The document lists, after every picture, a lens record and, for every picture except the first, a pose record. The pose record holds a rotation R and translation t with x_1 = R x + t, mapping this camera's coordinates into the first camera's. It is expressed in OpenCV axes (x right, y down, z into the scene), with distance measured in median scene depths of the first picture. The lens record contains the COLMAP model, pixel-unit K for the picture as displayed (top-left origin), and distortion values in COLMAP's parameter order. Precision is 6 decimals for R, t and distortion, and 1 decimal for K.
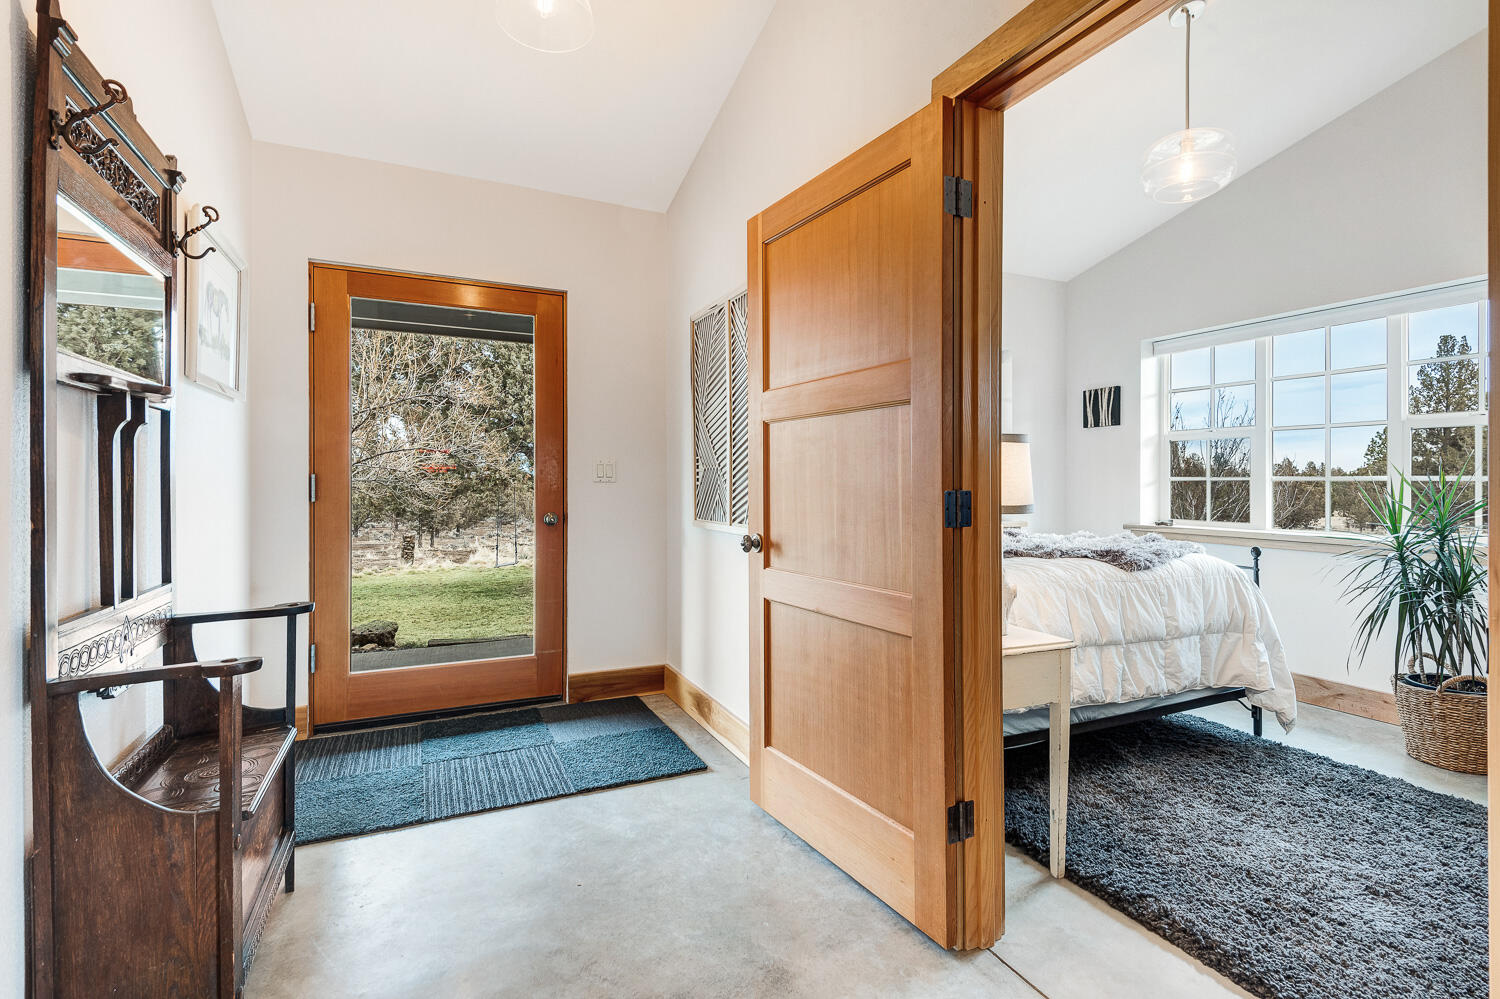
lens RADIAL K [[693.0, 0, 746.0], [0, 693.0, 475.2], [0, 0, 1]] dist [-0.000941, -0.001417]
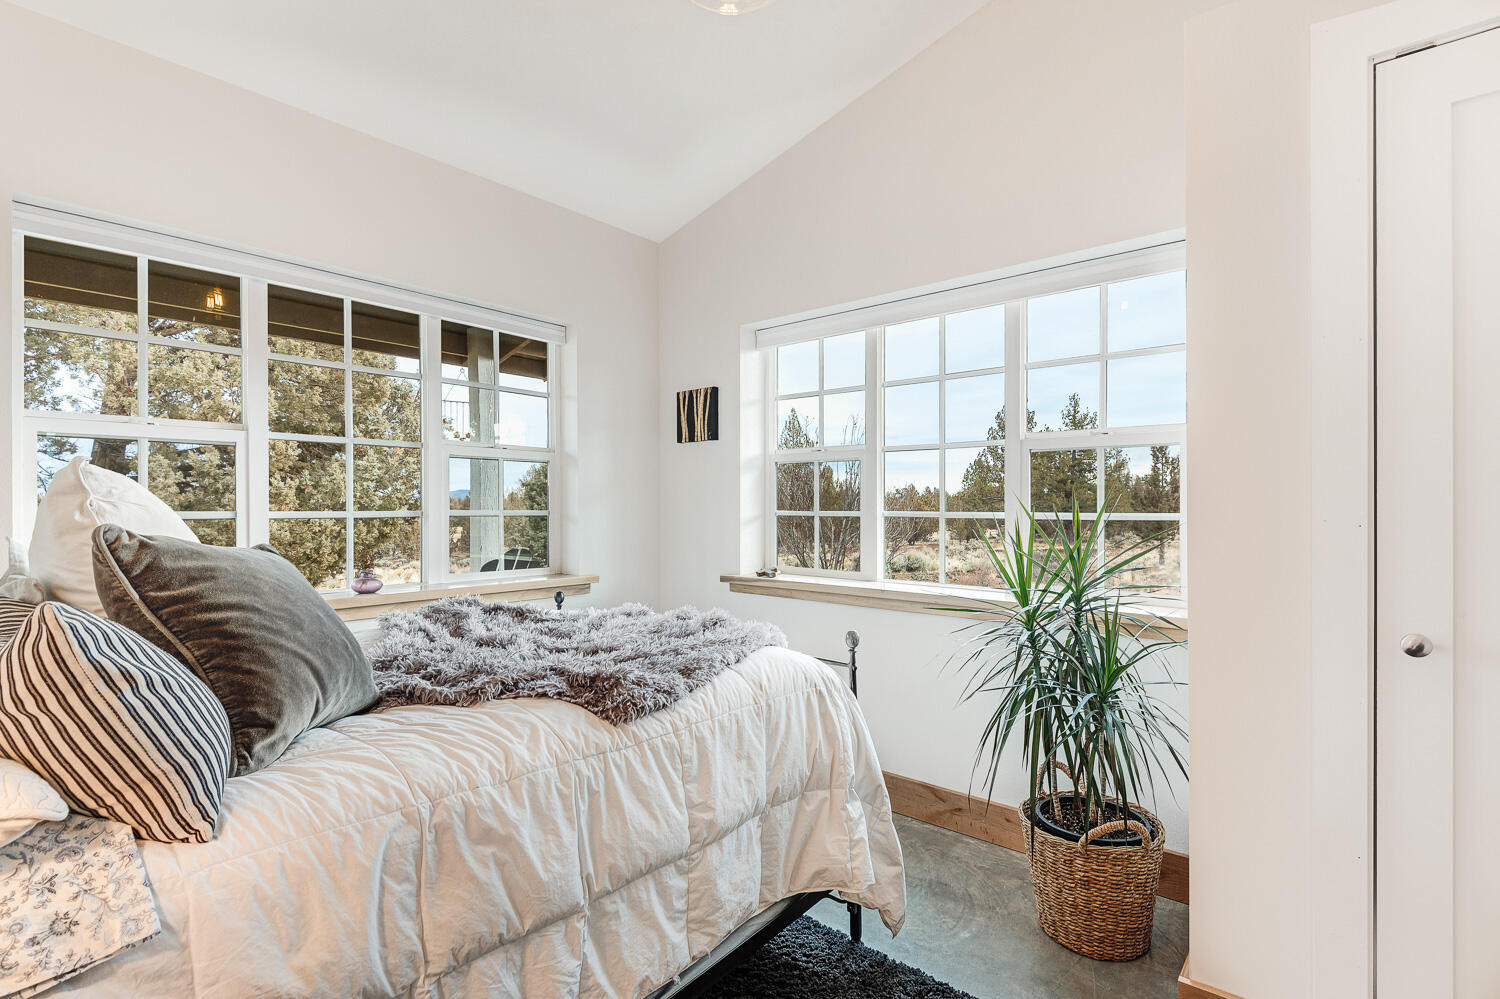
lens RADIAL K [[690.9, 0, 750.0], [0, 690.9, 499.5], [0, 0, 1]] dist [0.018865, -0.000321]
pose [[0.908159, -0.004546, 0.418601, 0.393742], [0.003518, 0.999989, 0.003228, -0.017508], [-0.418611, -0.001459, 0.908165, 0.474619]]
